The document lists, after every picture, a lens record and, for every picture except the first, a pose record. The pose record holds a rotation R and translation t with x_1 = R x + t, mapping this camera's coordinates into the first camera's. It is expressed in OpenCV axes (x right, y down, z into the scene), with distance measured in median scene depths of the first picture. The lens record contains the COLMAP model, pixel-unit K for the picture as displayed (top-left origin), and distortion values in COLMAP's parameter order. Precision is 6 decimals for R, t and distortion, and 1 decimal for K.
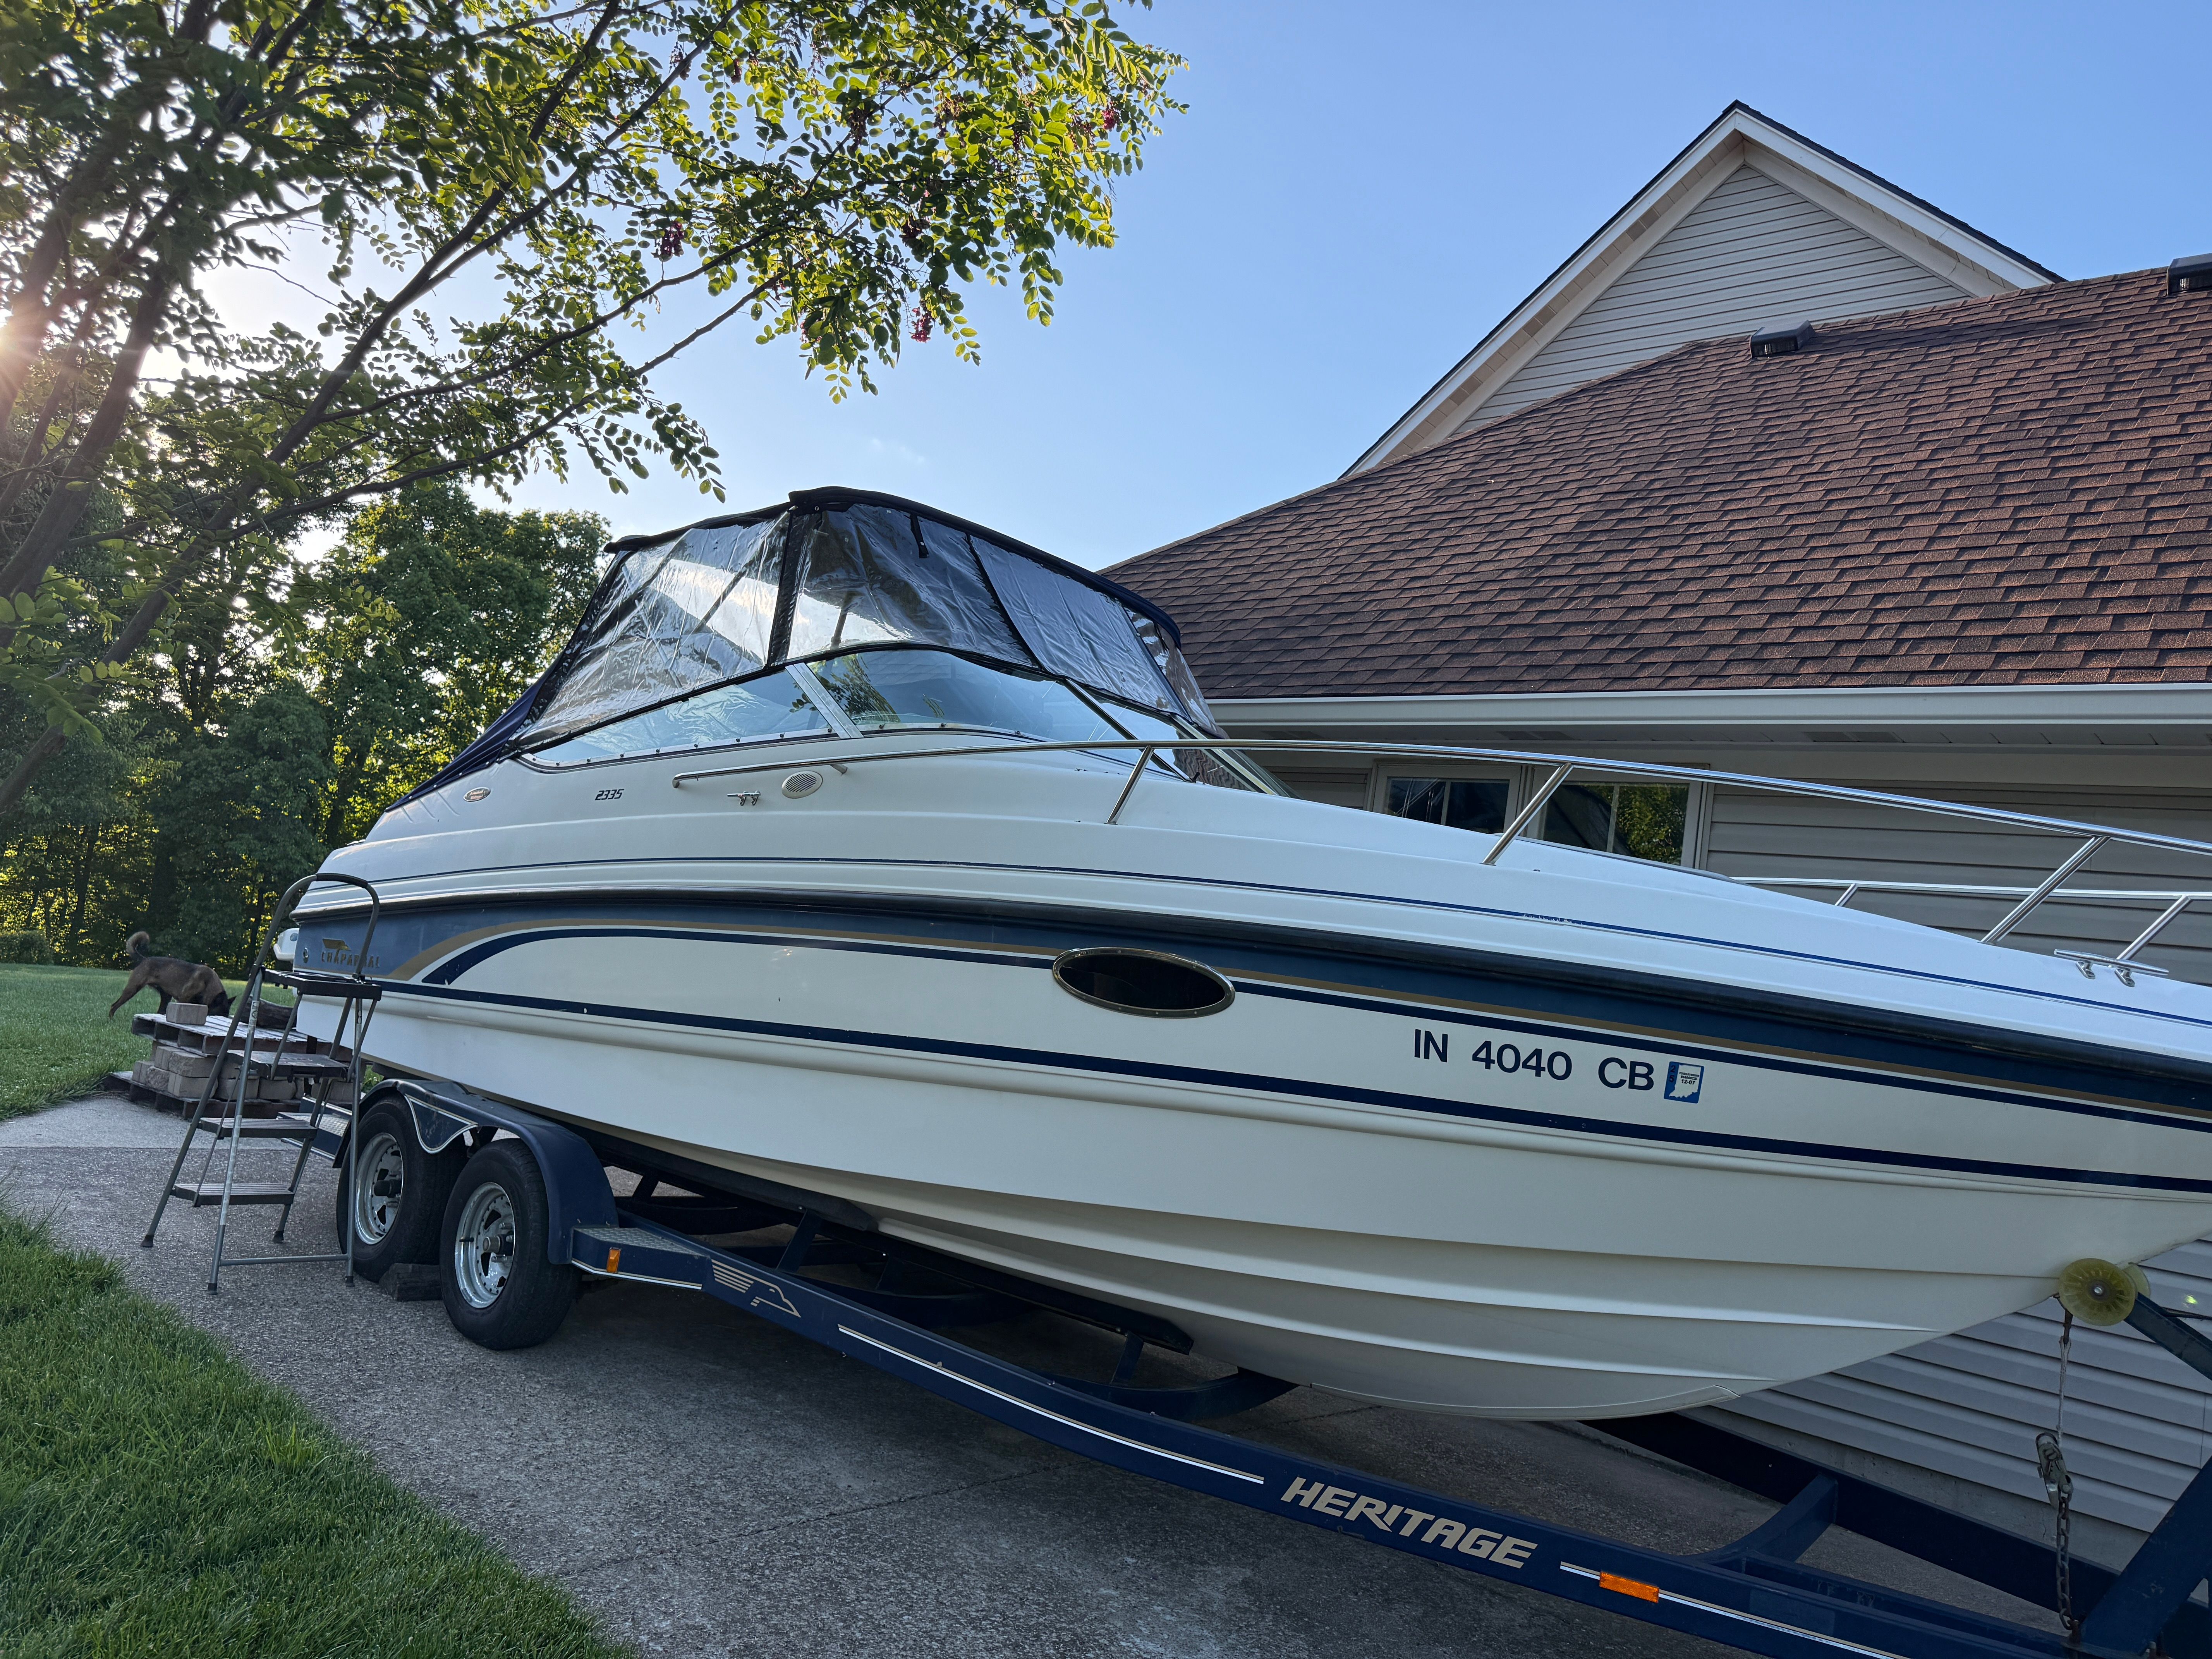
lens RADIAL K [[1534.7, 0, 1102.6], [0, 1534.7, 815.8], [0, 0, 1]] dist [0.045246, -0.054361]
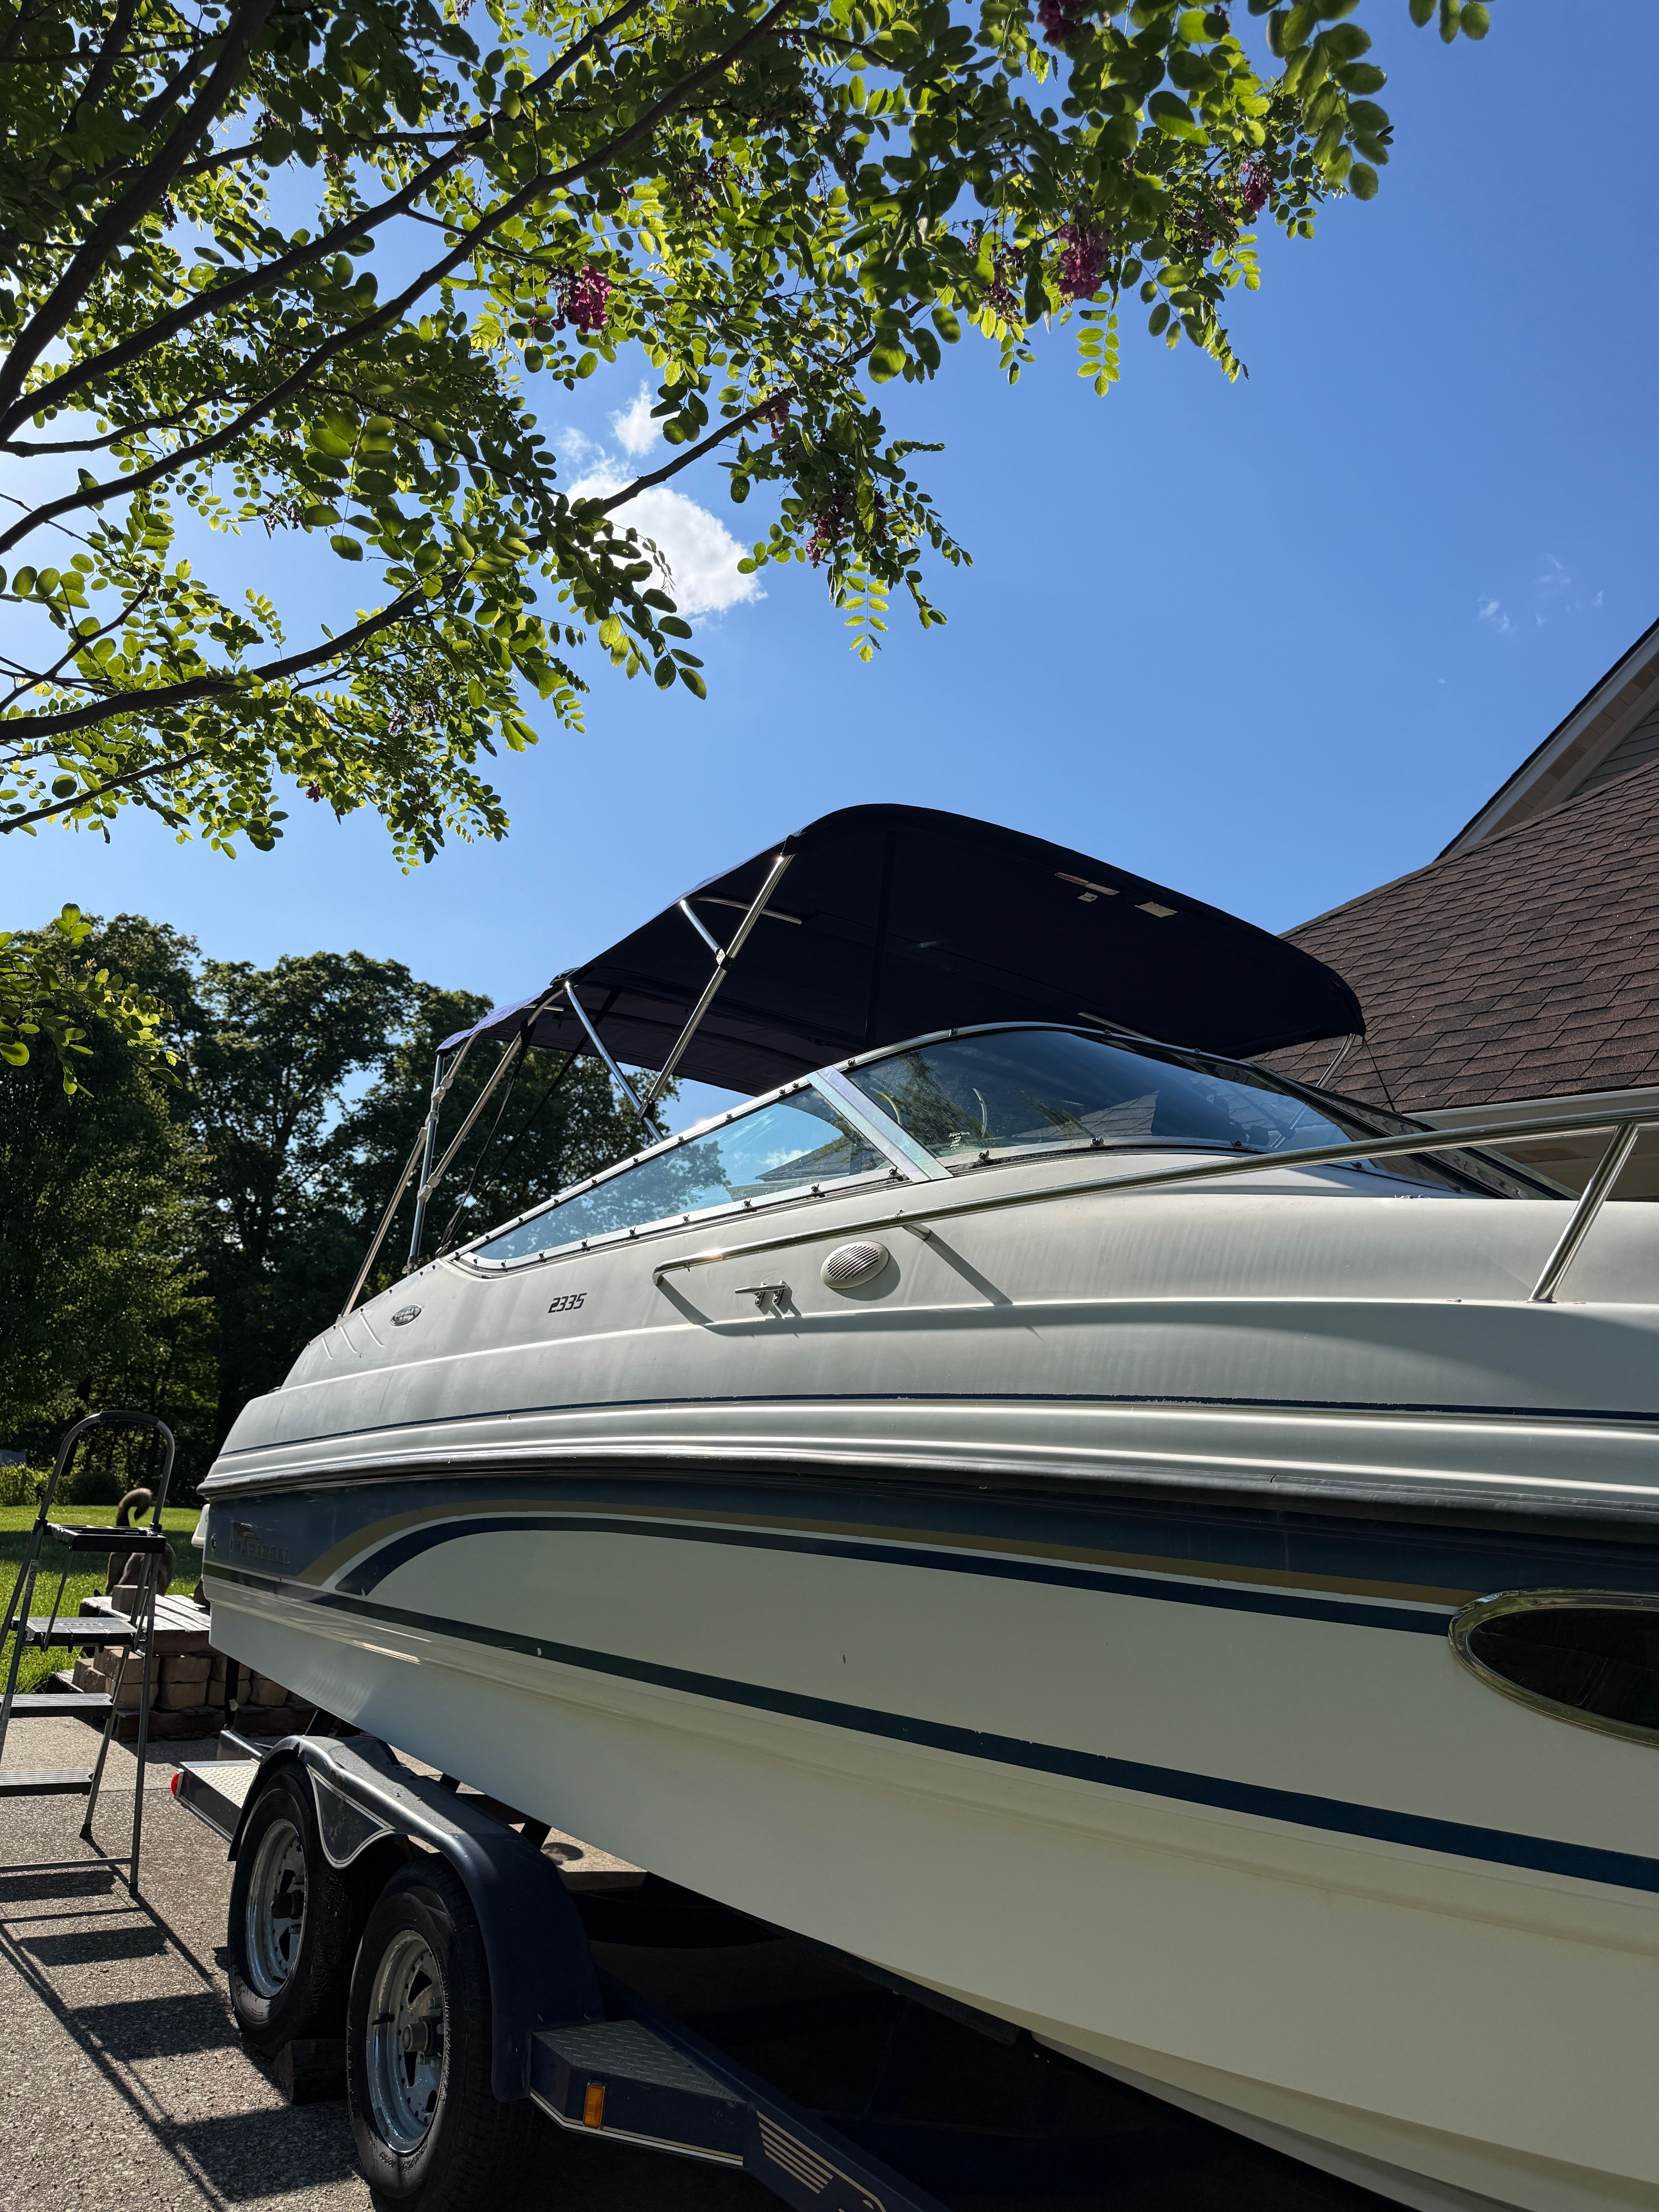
lens RADIAL K [[1534.7, 0, 865.9], [0, 1534.7, 1096.9], [0, 0, 1]] dist [0.045246, -0.054361]
pose [[0.984836, -0.085773, -0.150803, -0.087457], [0.065254, 0.988542, -0.136114, -0.003323], [0.160750, 0.124210, 0.979148, 0.366243]]
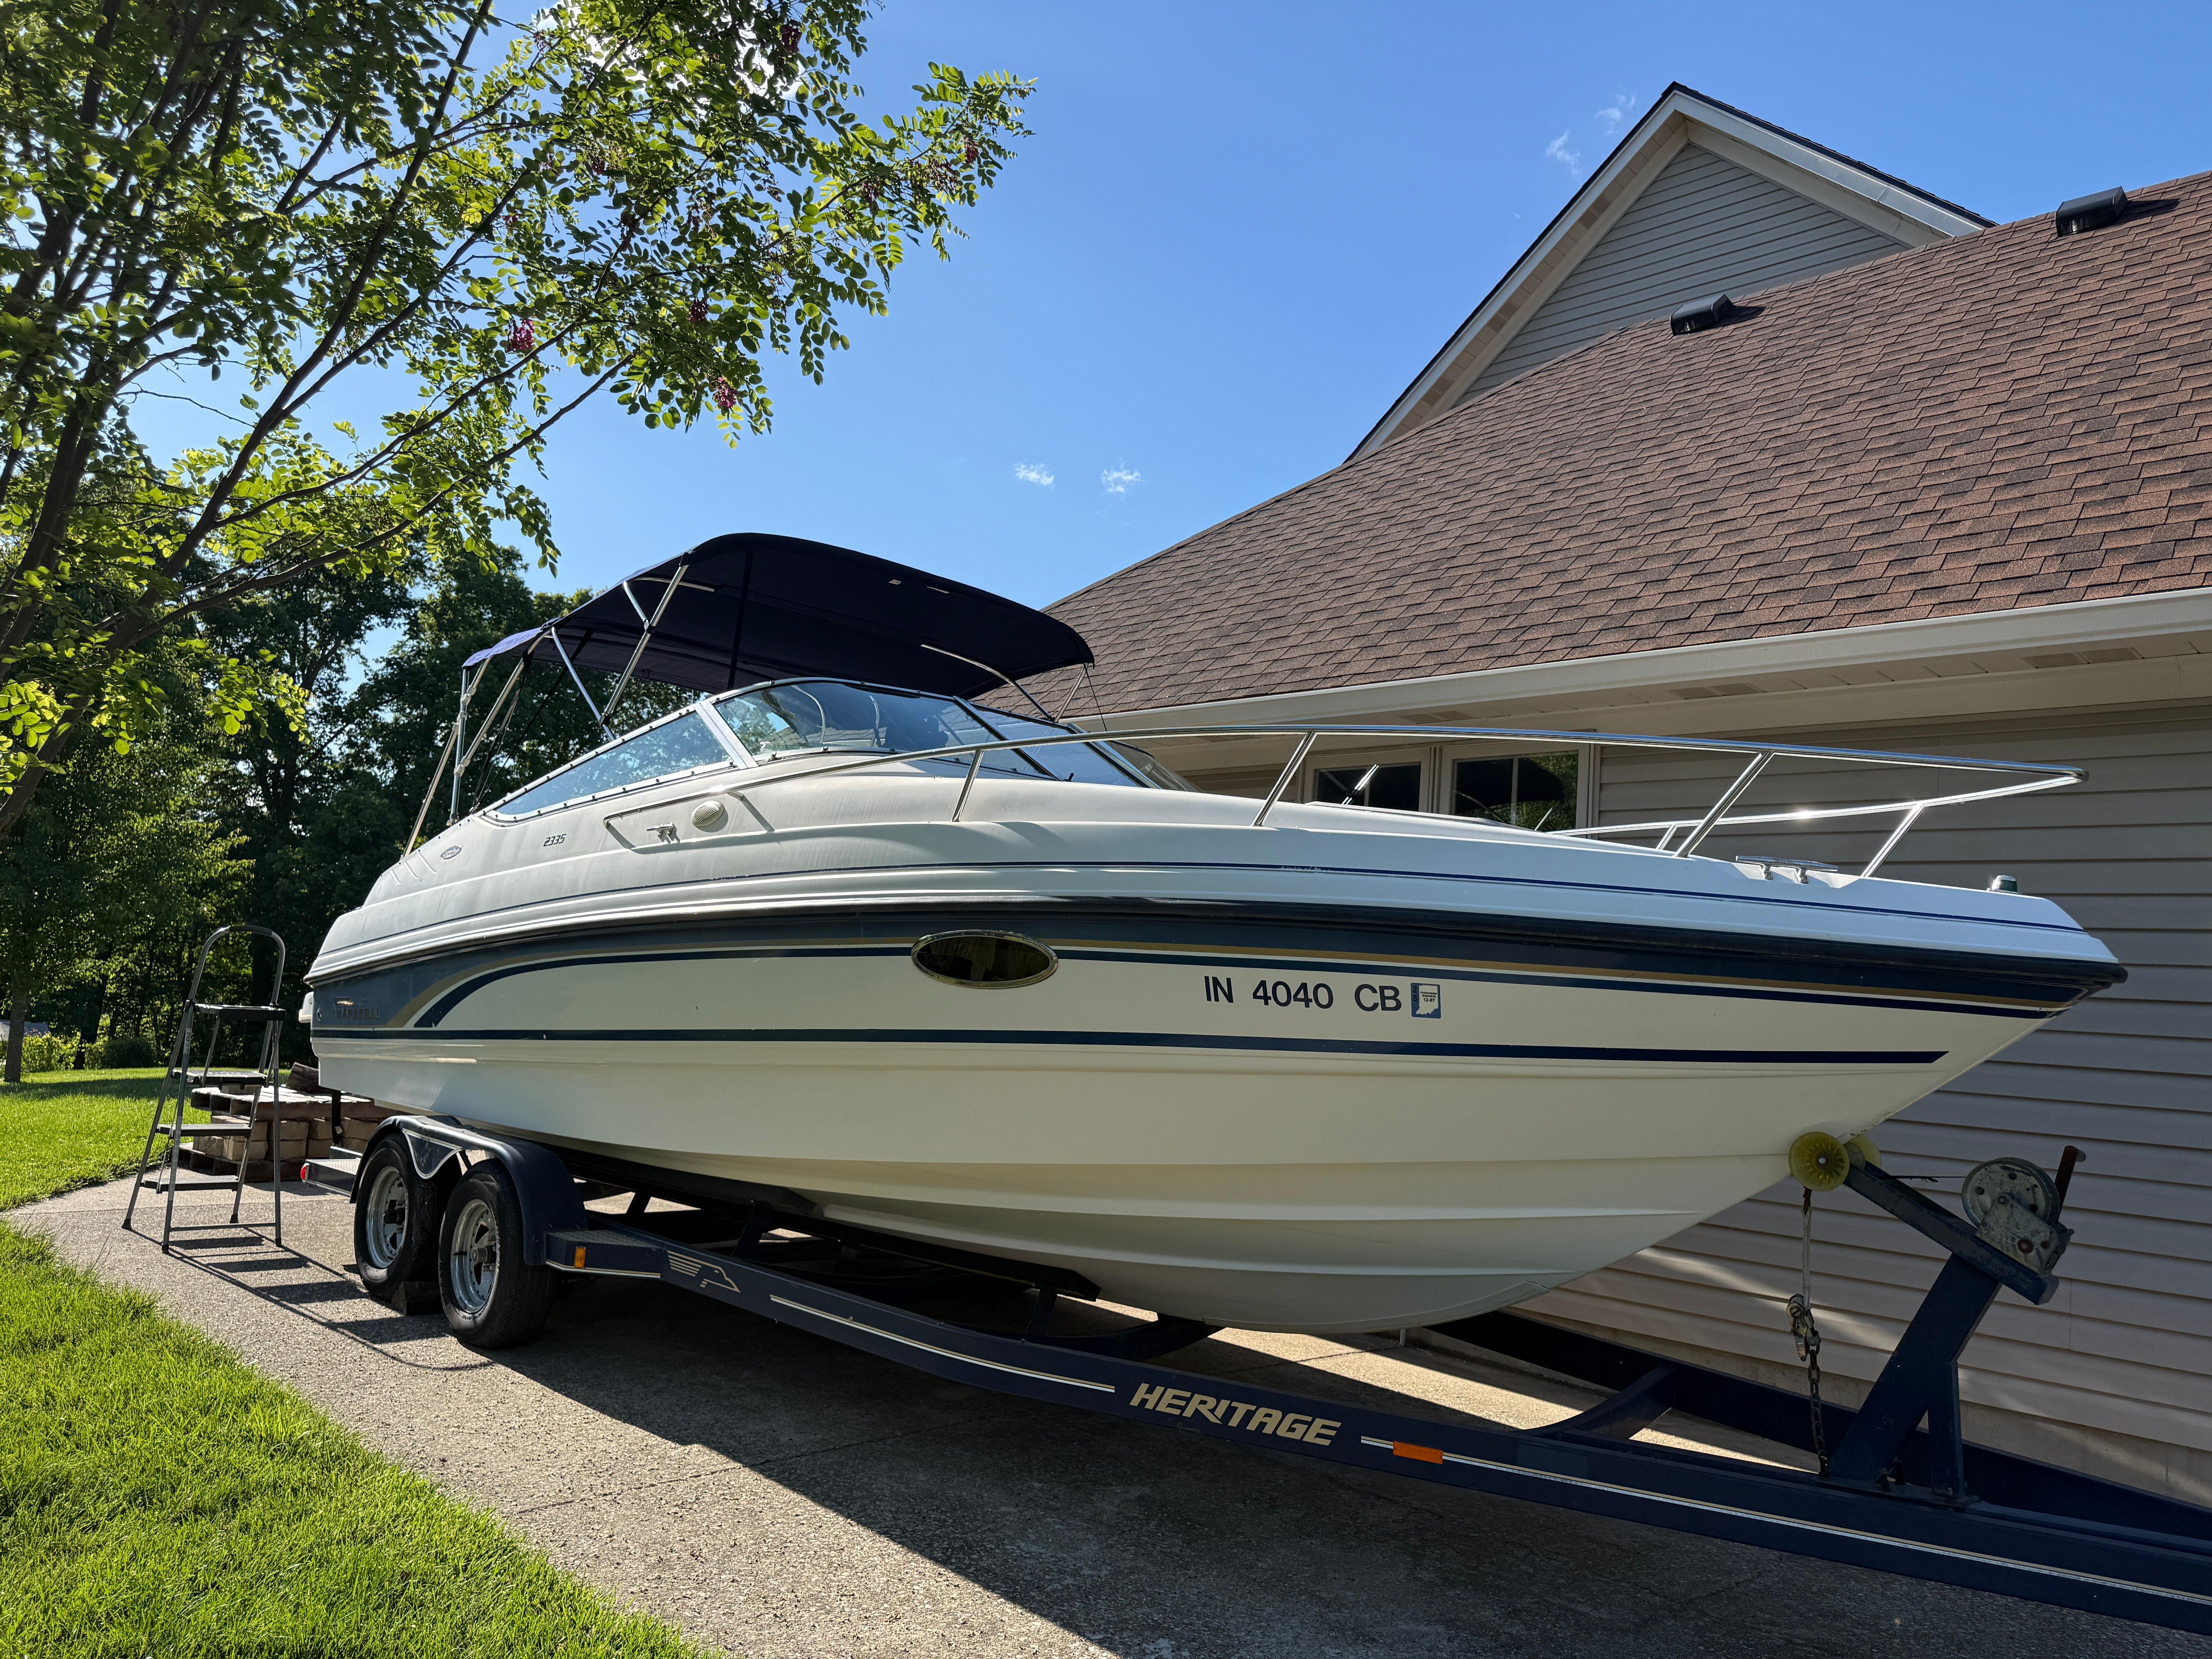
lens RADIAL K [[1534.7, 0, 1108.0], [0, 1534.7, 834.5], [0, 0, 1]] dist [0.045246, -0.054361]
pose [[0.995642, -0.082830, -0.042847, 0.122364], [0.082507, 0.996547, -0.009262, 0.025332], [0.043466, 0.005687, 0.999039, -0.083522]]
